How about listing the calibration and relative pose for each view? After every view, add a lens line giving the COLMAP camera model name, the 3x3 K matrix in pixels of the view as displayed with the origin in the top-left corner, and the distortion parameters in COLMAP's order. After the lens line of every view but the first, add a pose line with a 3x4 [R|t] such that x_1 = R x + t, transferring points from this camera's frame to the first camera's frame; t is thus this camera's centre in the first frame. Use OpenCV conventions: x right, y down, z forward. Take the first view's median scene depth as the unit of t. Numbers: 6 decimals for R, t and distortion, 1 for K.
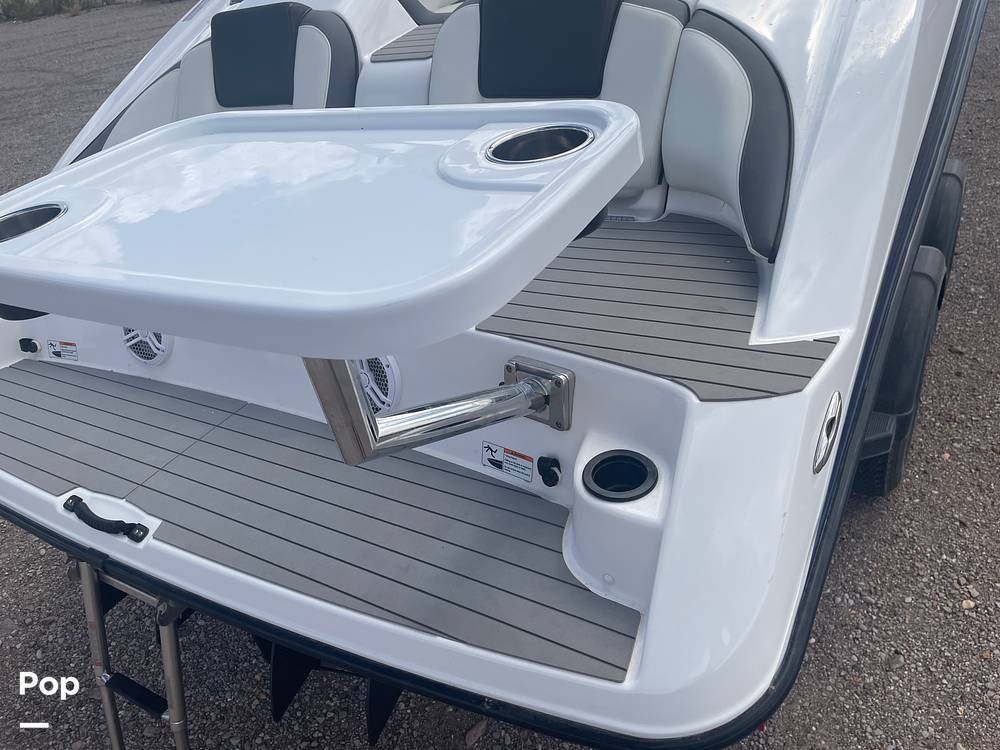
lens RADIAL K [[760.5, 0, 501.3], [0, 760.5, 371.7], [0, 0, 1]] dist [0.081336, -0.103282]
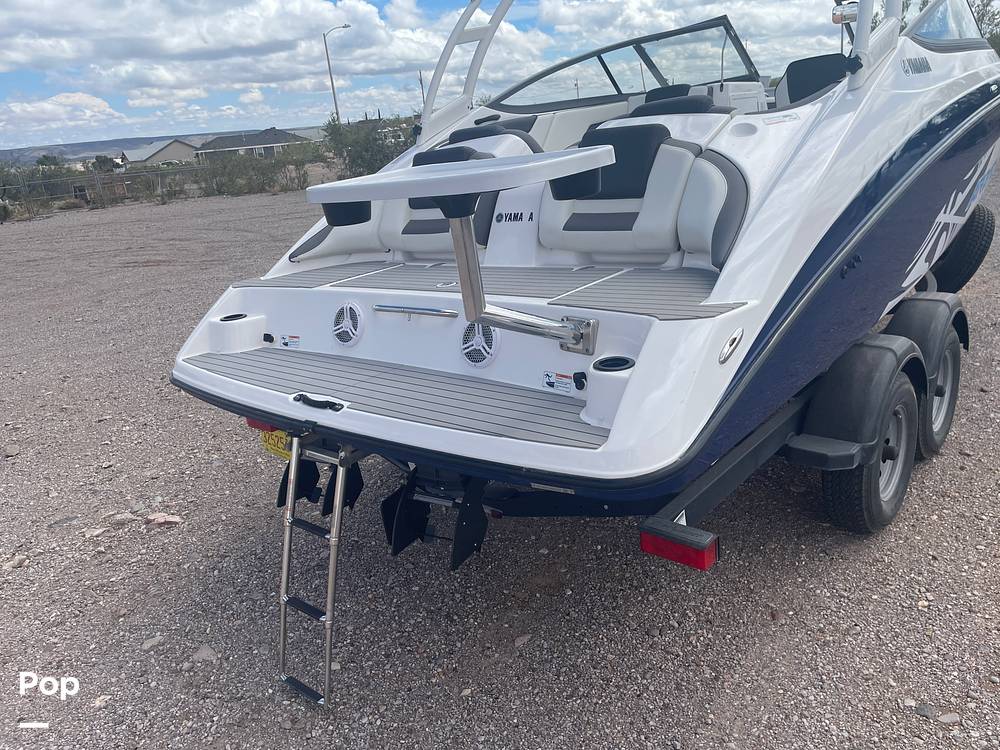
lens RADIAL K [[760.5, 0, 500.6], [0, 760.5, 371.2], [0, 0, 1]] dist [0.081336, -0.103282]
pose [[0.983021, 0.093225, -0.158045, 0.096839], [-0.127963, 0.965608, -0.226335, 0.321719], [0.131510, 0.242716, 0.961142, -0.405724]]
